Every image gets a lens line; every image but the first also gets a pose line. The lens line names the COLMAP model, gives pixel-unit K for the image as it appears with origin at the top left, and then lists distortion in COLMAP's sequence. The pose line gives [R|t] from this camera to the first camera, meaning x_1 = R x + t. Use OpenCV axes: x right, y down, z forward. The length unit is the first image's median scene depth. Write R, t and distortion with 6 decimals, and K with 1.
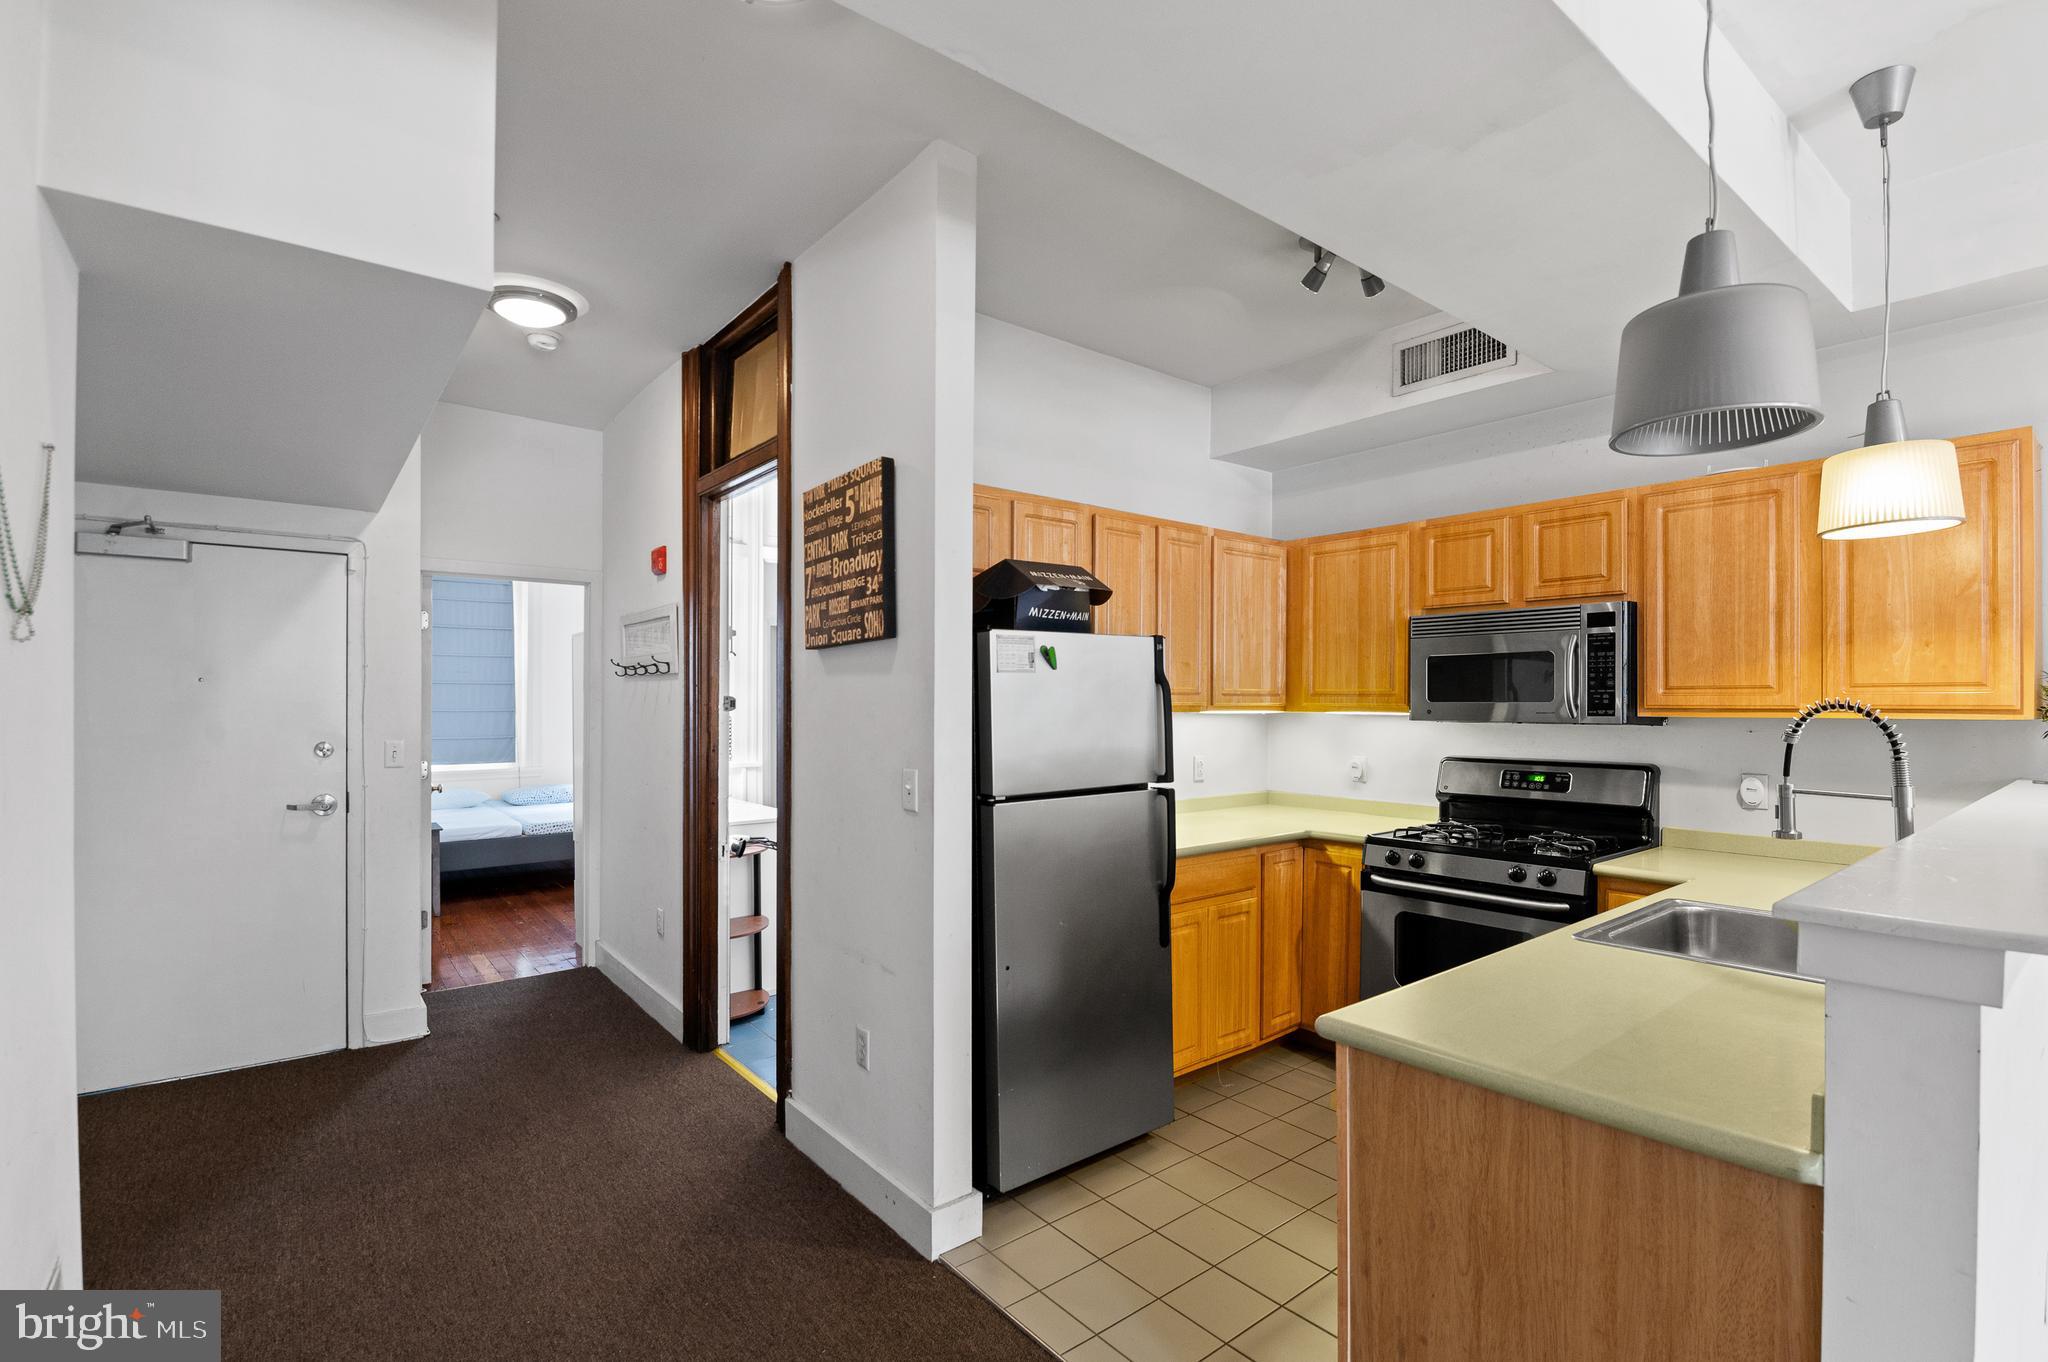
lens RADIAL K [[938.6, 0, 1003.4], [0, 938.6, 705.0], [0, 0, 1]] dist [-0.013136, -0.000608]
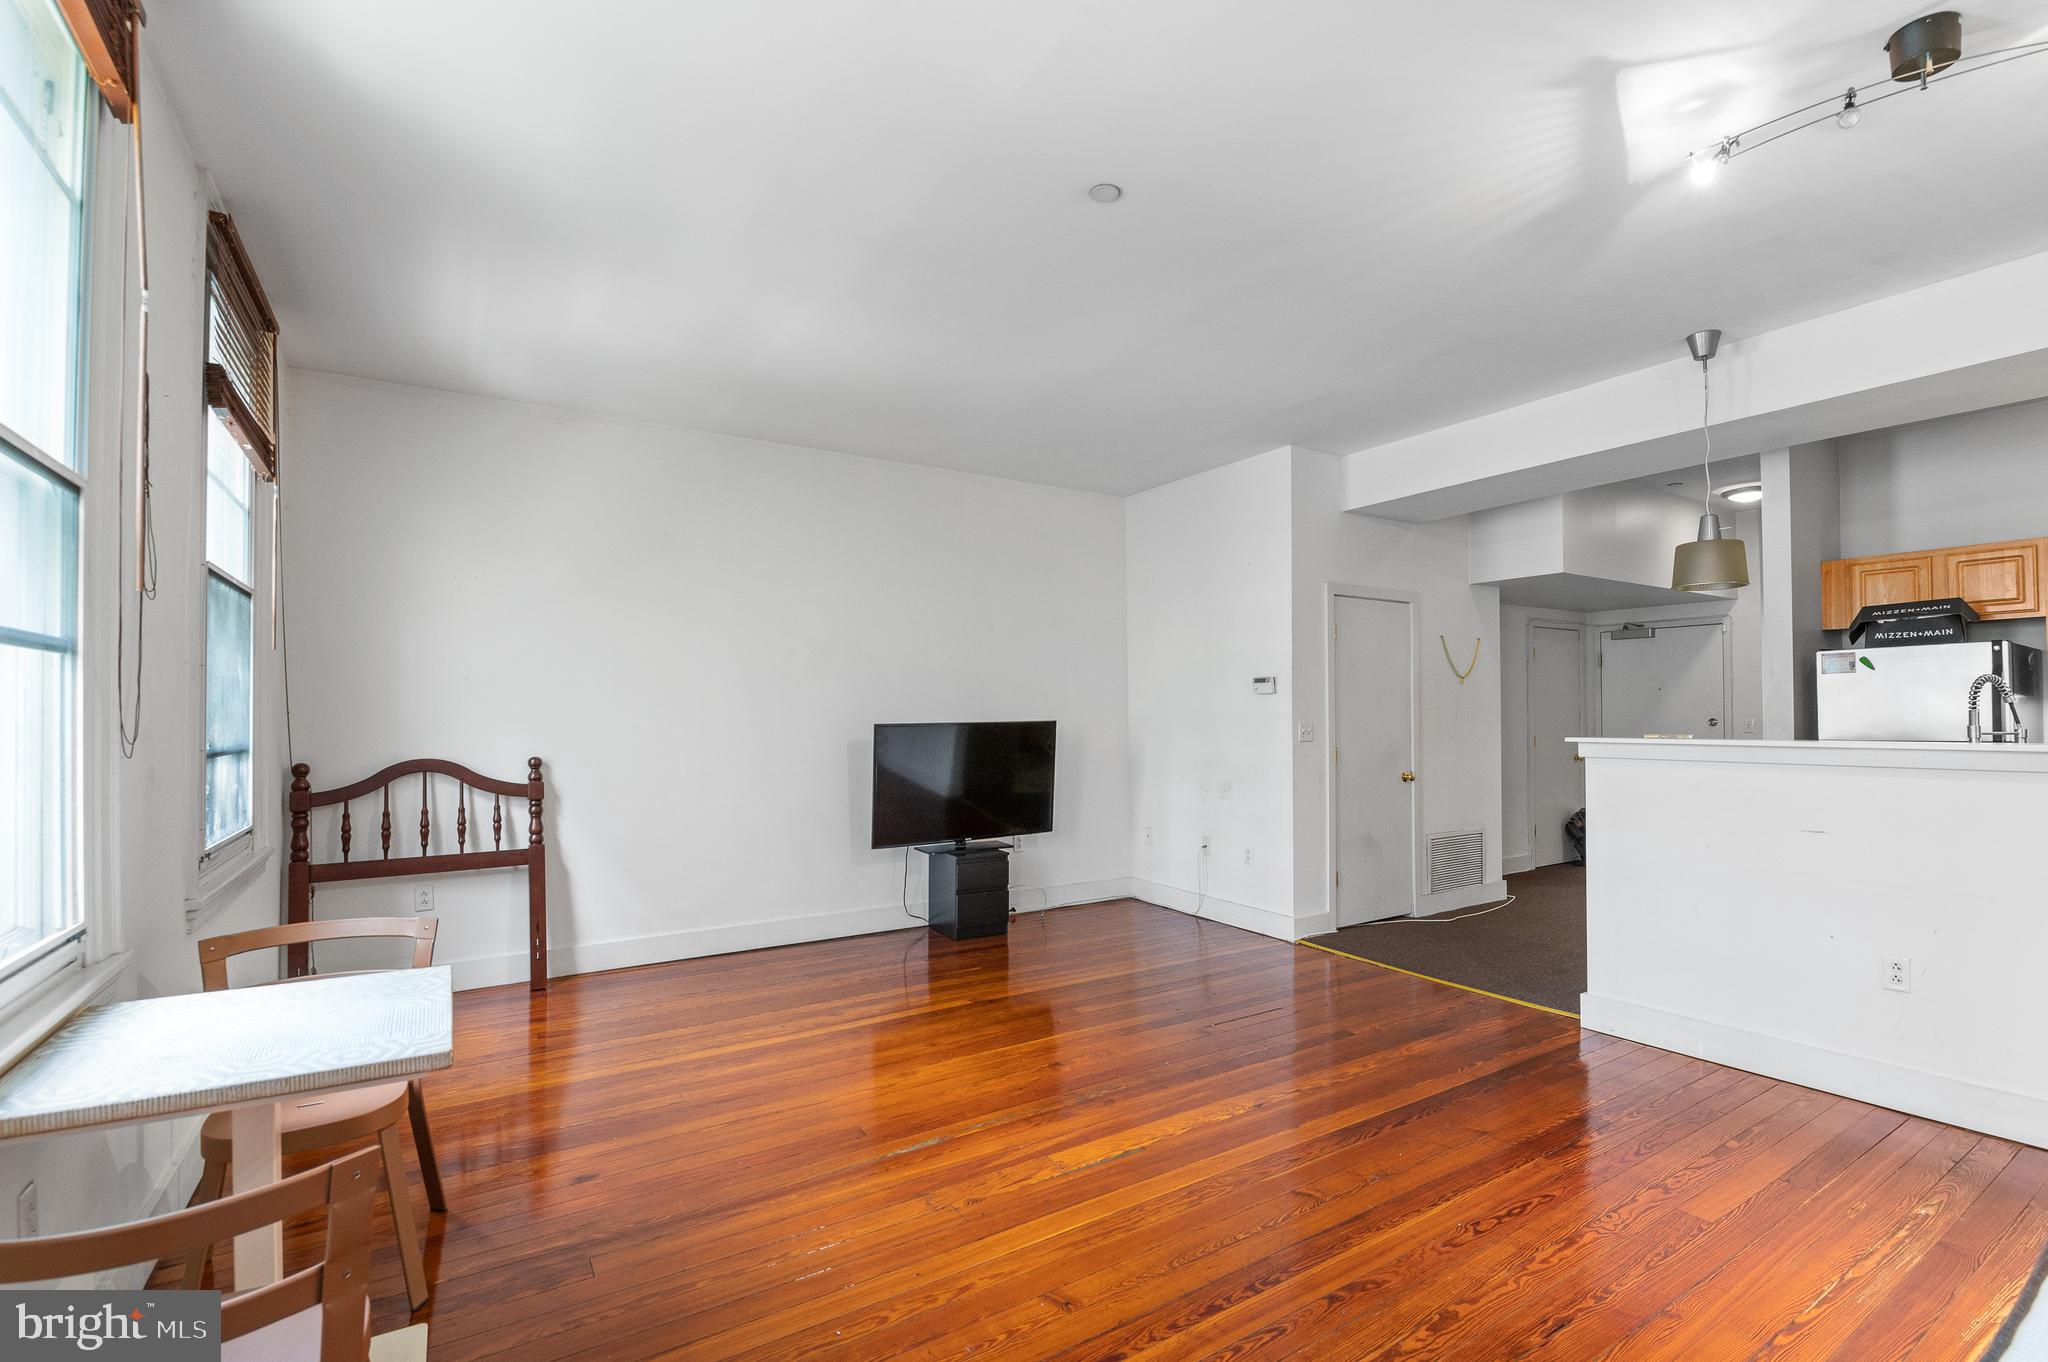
lens RADIAL K [[894.2, 0, 1014.9], [0, 894.2, 692.4], [0, 0, 1]] dist [-0.003325, -0.009148]
pose [[-0.094934, -0.025766, -0.995150, 1.602946], [-0.003222, 0.999668, -0.025576, 0.043475], [0.995478, 0.000779, -0.094985, -0.349240]]
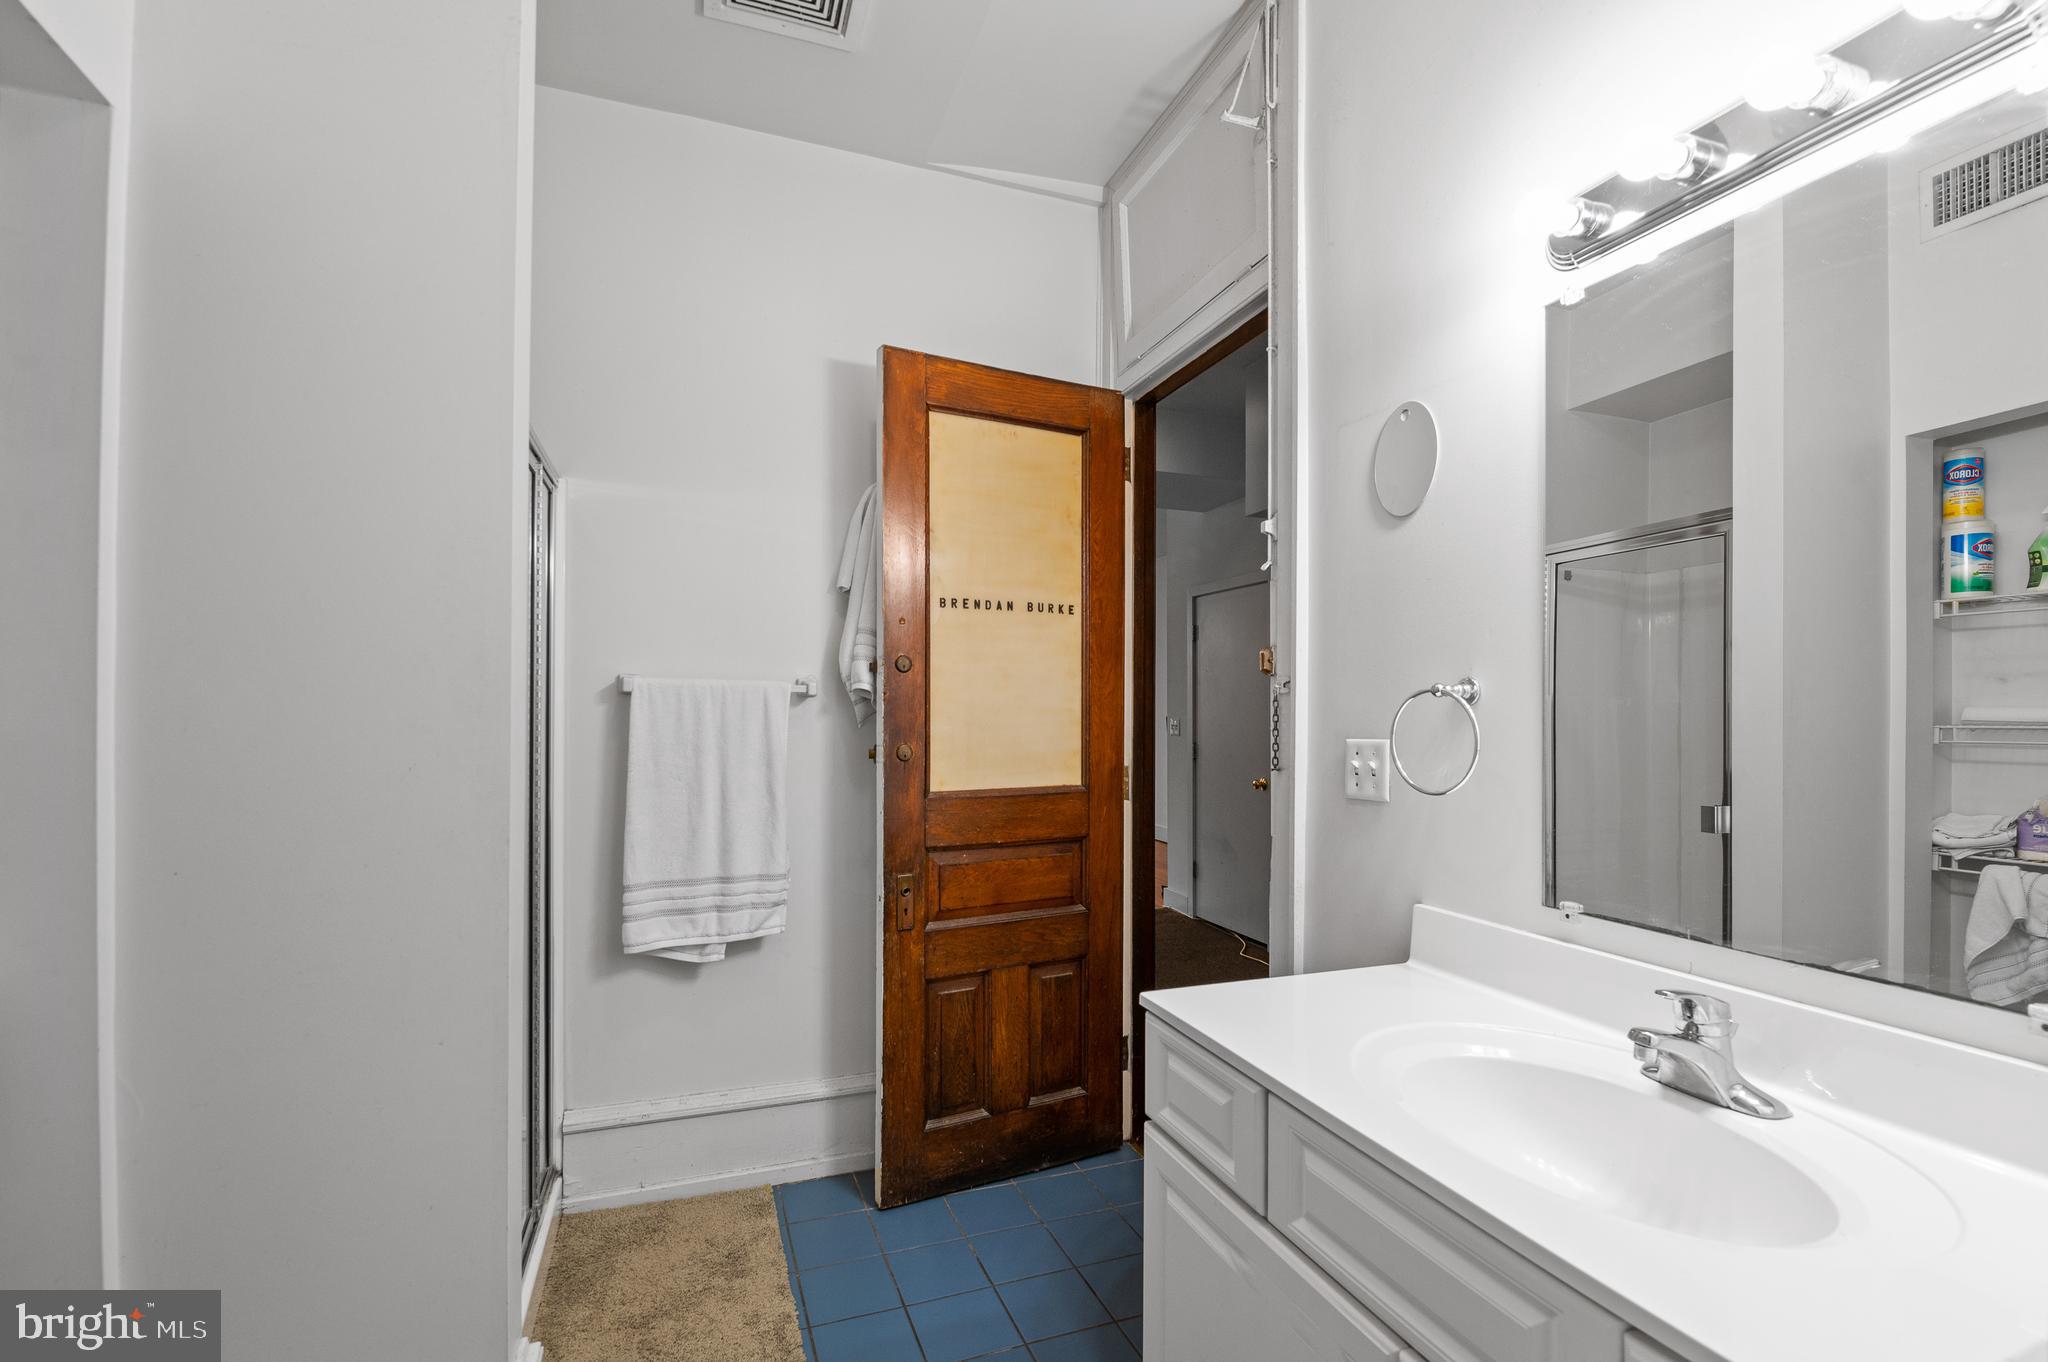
lens RADIAL K [[899.5, 0, 1026.5], [0, 899.5, 711.3], [0, 0, 1]] dist [-0.000629, -0.000152]
pose [[-0.956783, -0.006038, 0.290741, -0.397379], [-0.004703, 0.999975, 0.005292, 0.031302], [-0.290765, 0.003696, -0.956787, 1.955914]]
